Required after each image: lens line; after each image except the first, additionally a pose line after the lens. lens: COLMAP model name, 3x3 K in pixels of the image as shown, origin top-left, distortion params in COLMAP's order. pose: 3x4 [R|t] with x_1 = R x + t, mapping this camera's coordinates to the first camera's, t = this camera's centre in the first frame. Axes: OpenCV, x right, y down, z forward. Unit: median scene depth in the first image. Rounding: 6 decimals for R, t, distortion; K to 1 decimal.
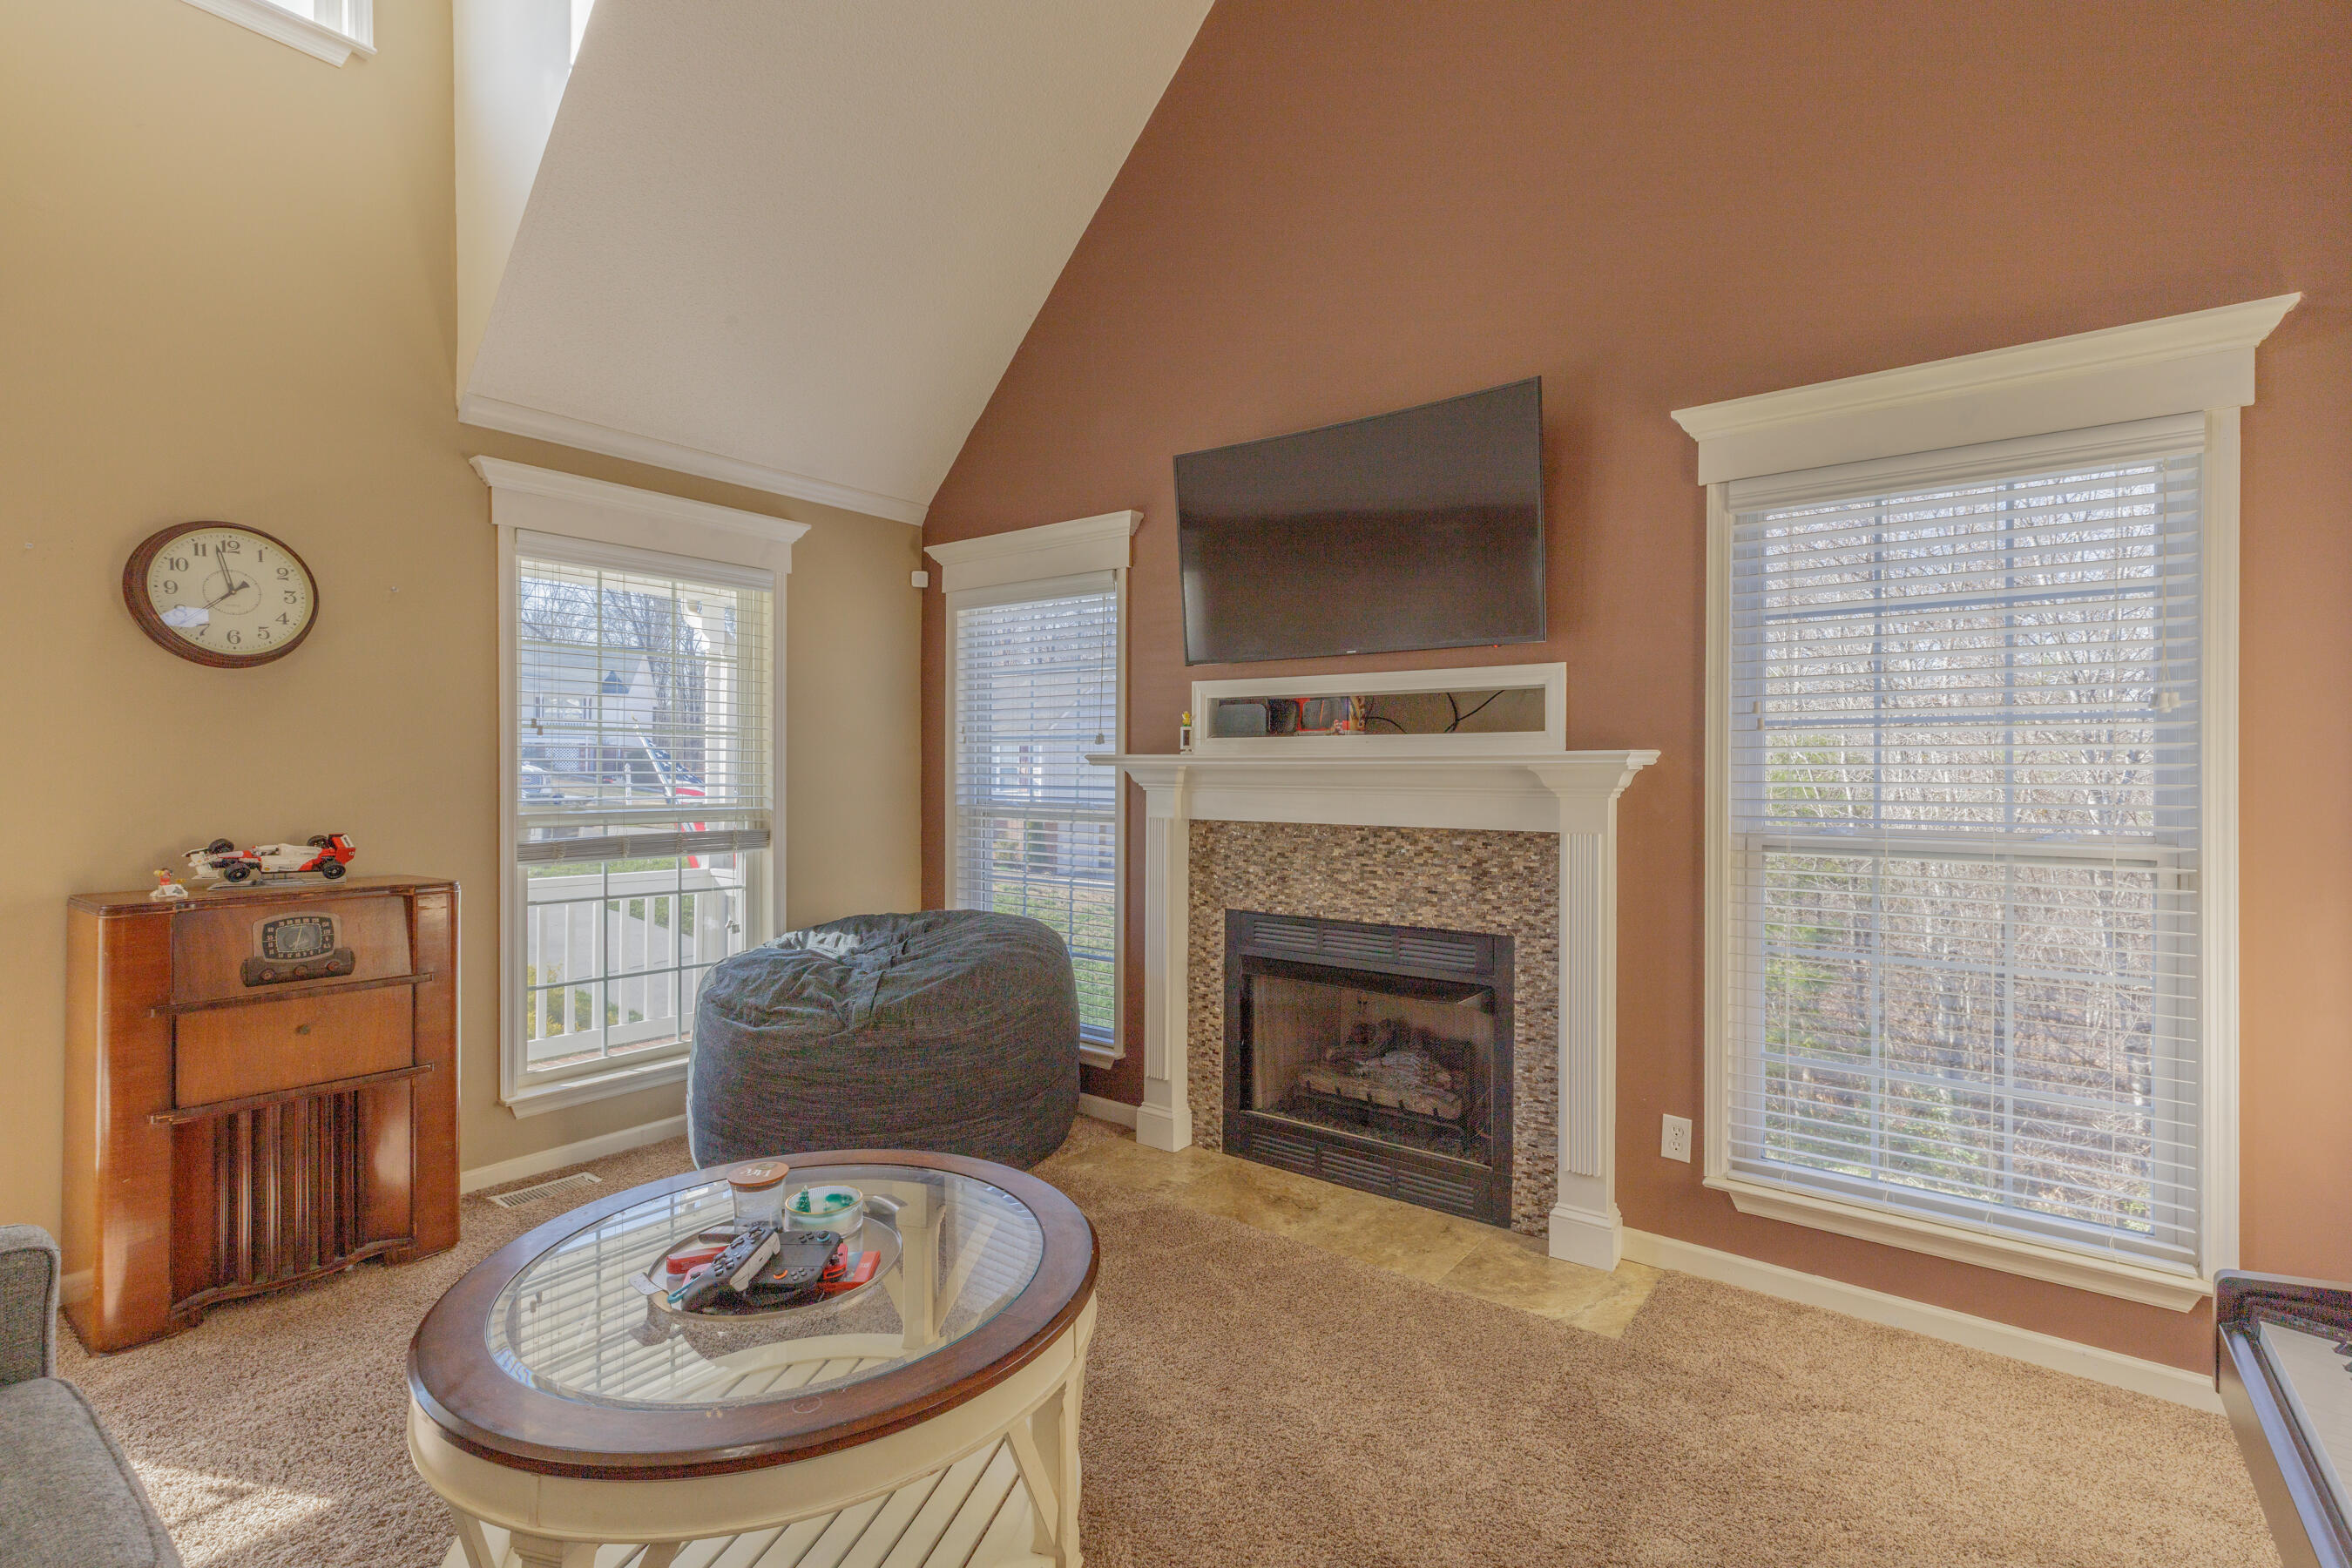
lens RADIAL K [[1077.6, 0, 1157.3], [0, 1077.6, 779.5], [0, 0, 1]] dist [0.002383, 0.001107]
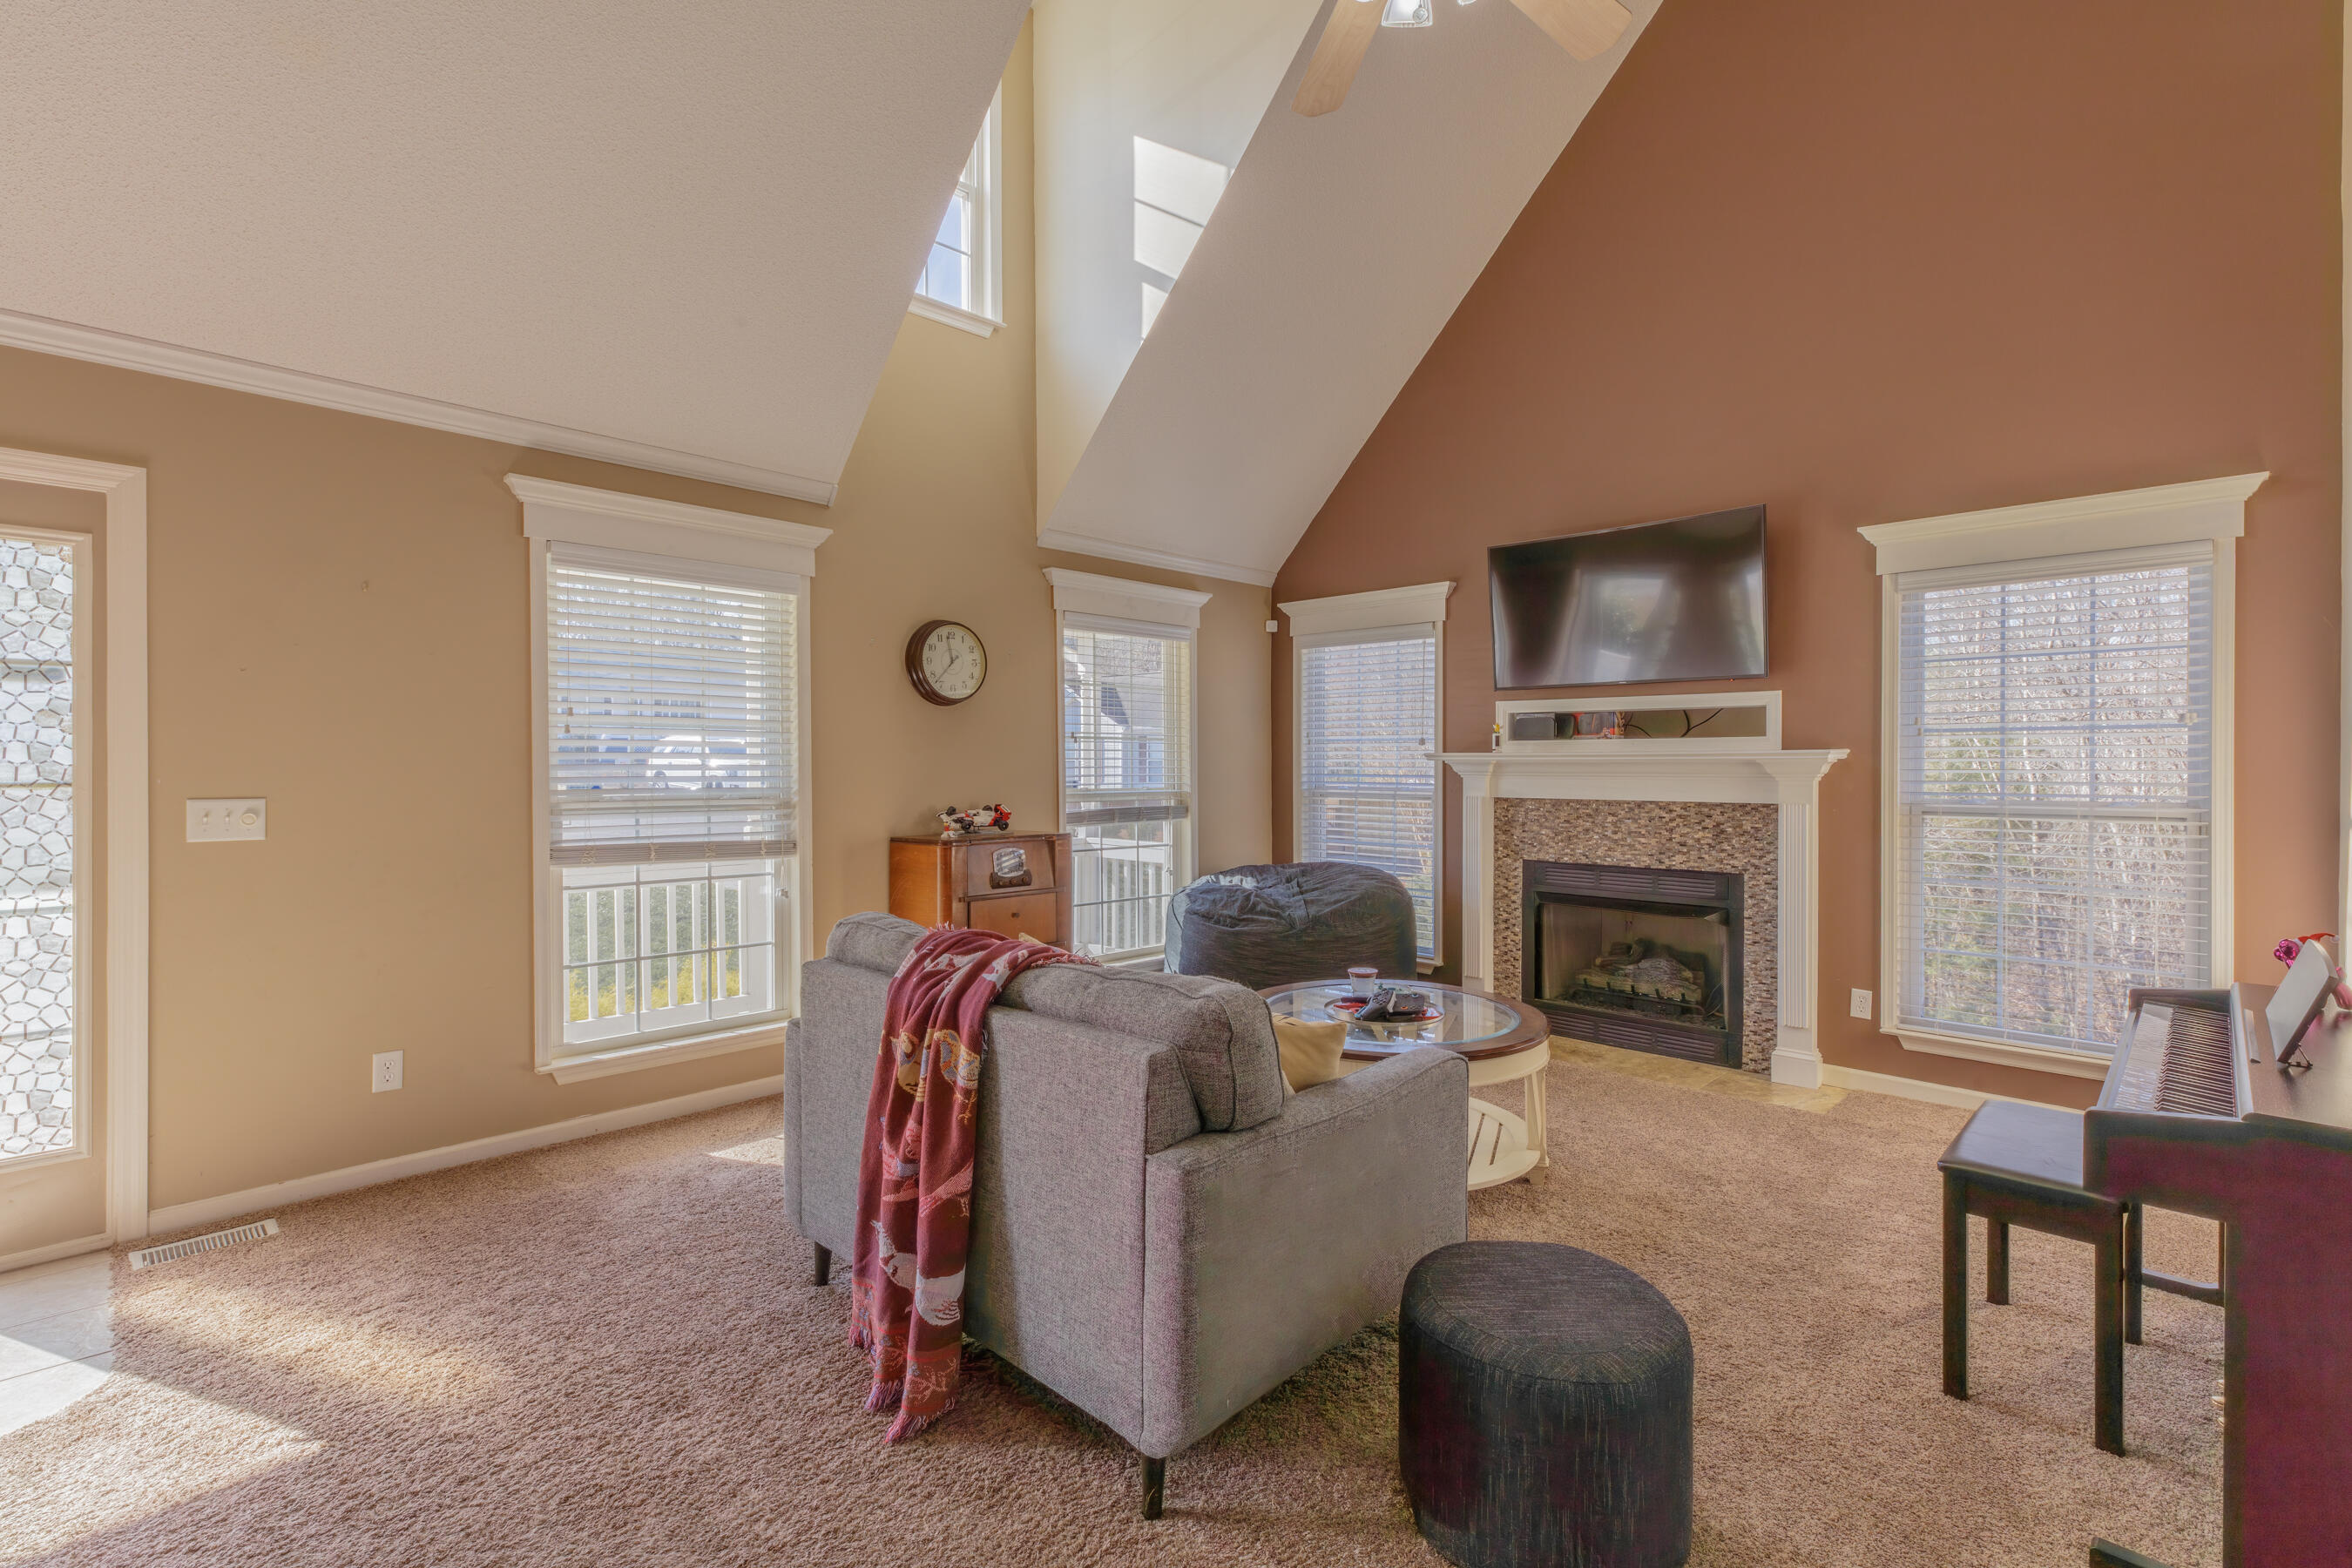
lens RADIAL K [[1077.6, 0, 1153.5], [0, 1077.6, 775.3], [0, 0, 1]] dist [0.002383, 0.001107]
pose [[0.992545, -0.002934, -0.121846, -0.299952], [0.003301, 0.999991, 0.002810, 0.002084], [0.121837, -0.003191, 0.992545, -0.585645]]
